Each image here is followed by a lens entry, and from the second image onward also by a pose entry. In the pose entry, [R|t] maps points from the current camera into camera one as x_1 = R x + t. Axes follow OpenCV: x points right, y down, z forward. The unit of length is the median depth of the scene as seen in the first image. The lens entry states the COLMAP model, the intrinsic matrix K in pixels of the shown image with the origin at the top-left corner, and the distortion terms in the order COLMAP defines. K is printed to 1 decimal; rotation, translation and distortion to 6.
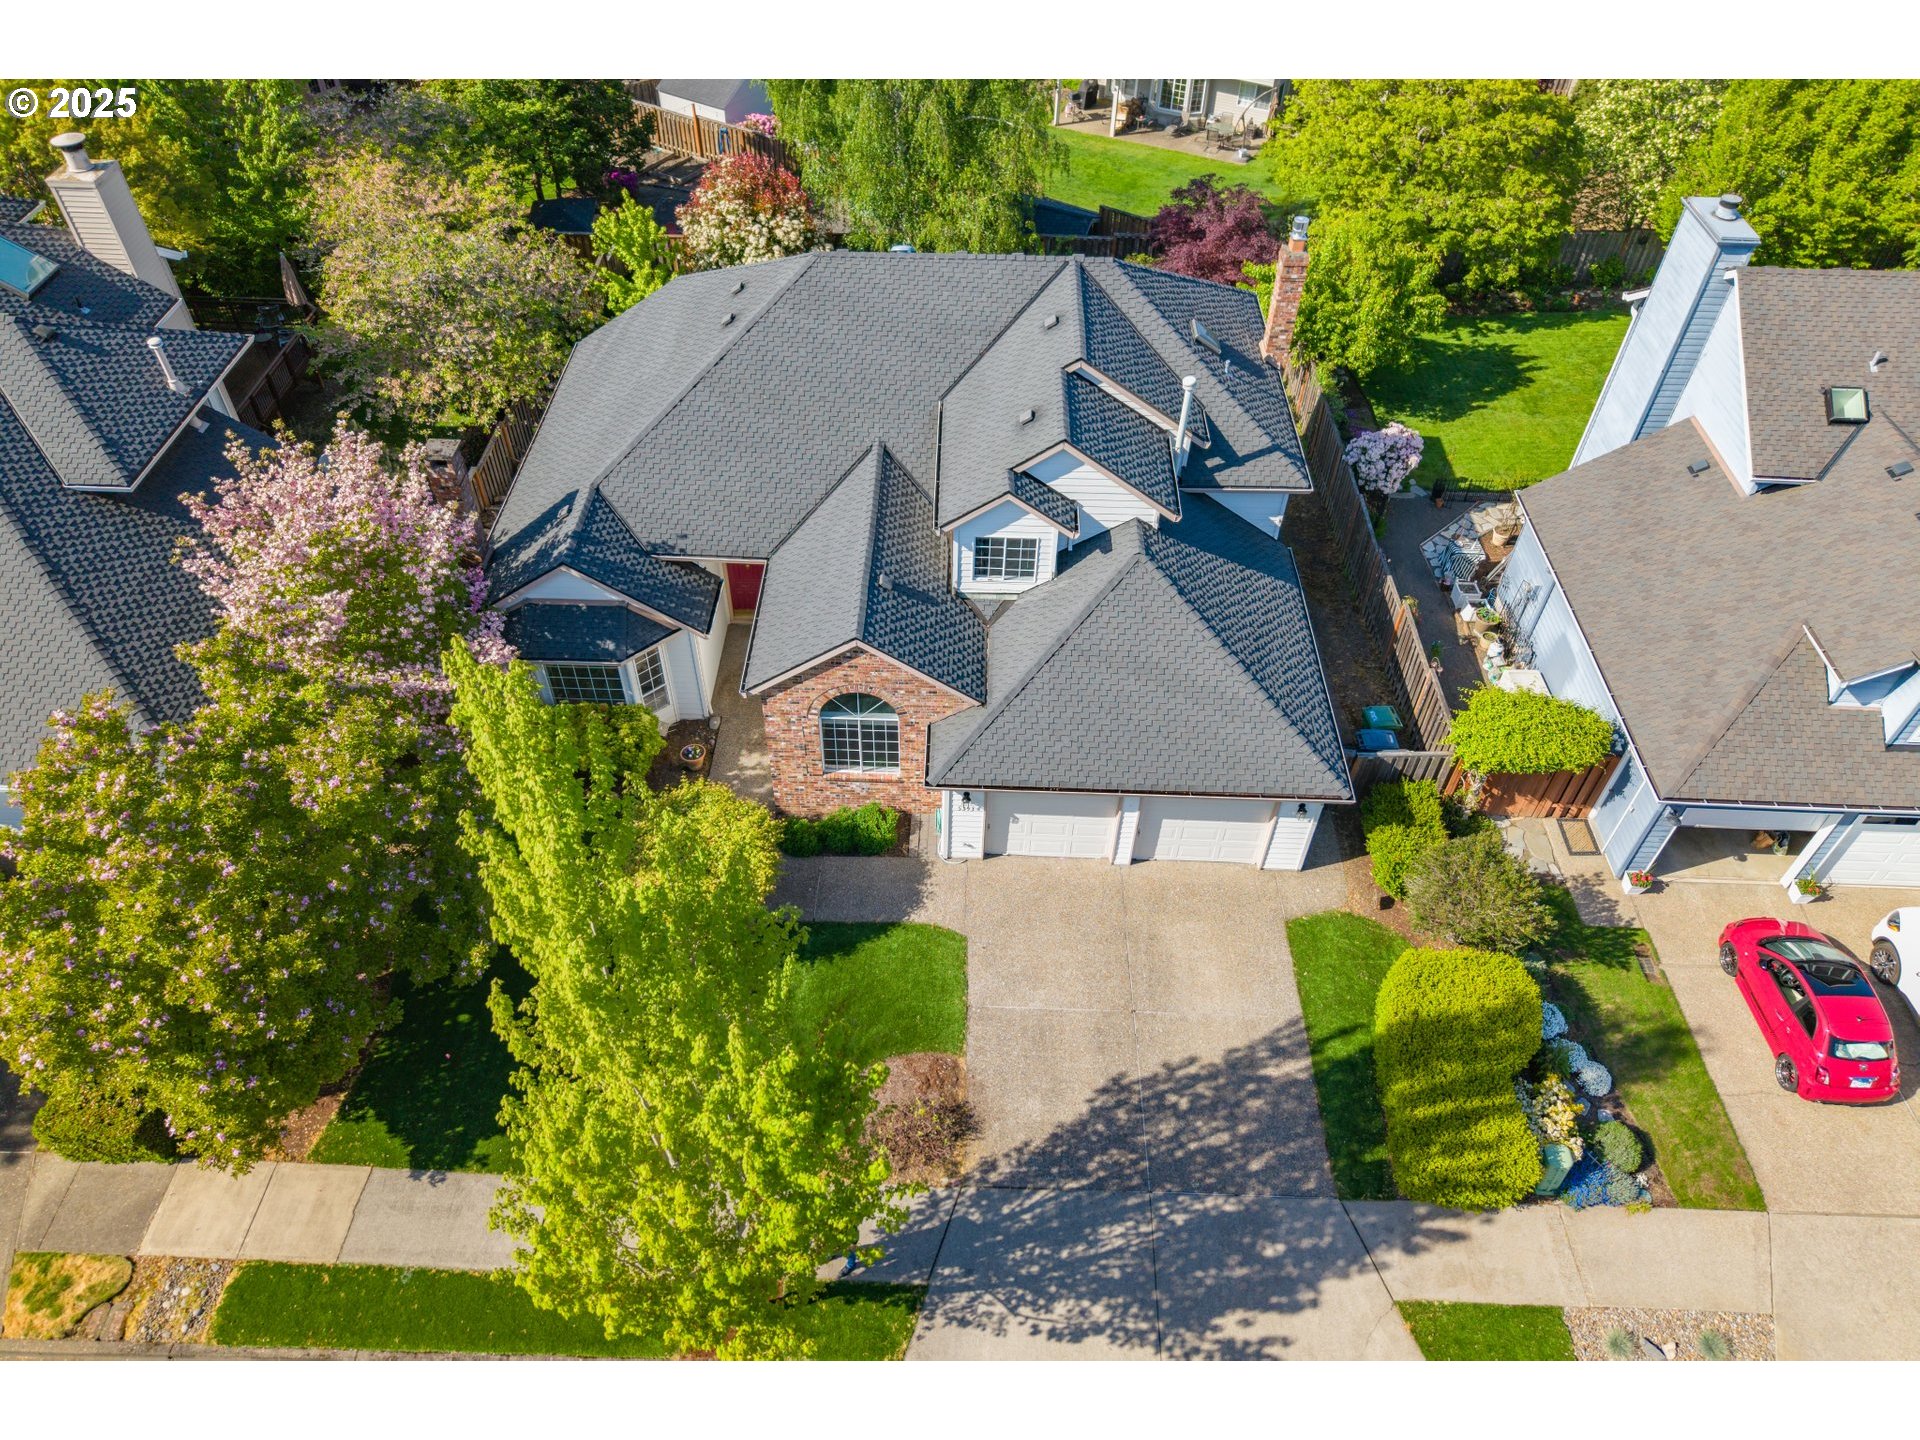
lens RADIAL K [[1267.2, 0, 961.3], [0, 1267.2, 758.8], [0, 0, 1]] dist [0.001290, 0.000675]
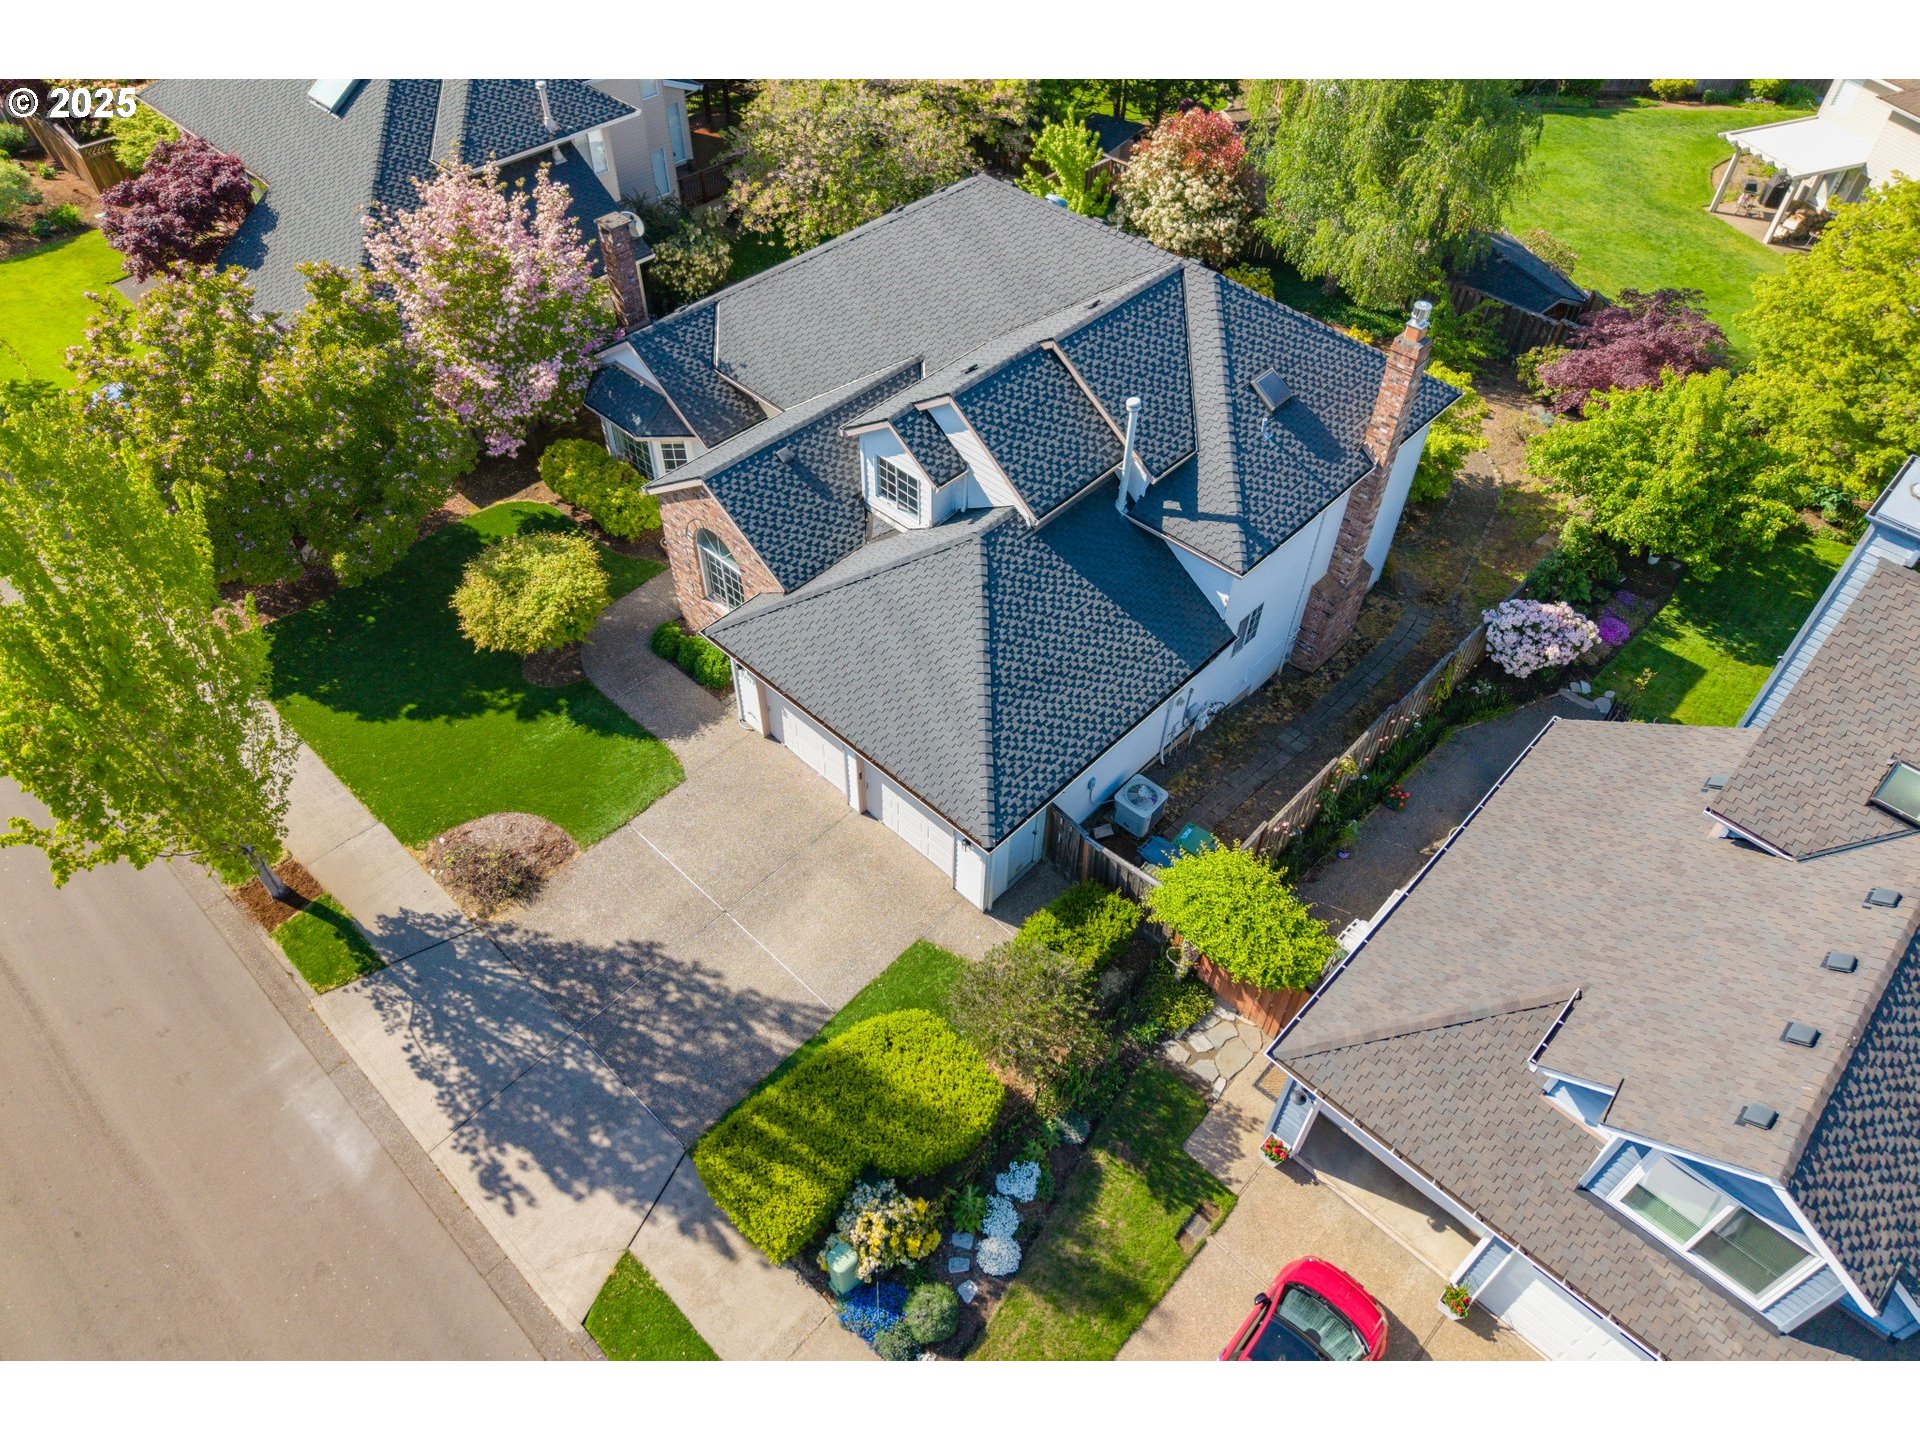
lens RADIAL K [[1272.2, 0, 960.0], [0, 1272.2, 720.0], [0, 0, 1]] dist [0.005199, -0.003000]
pose [[0.740186, 0.489922, -0.460544, 0.742410], [-0.492558, 0.861312, 0.124616, -0.174203], [0.457724, 0.134606, 0.878846, 0.167580]]
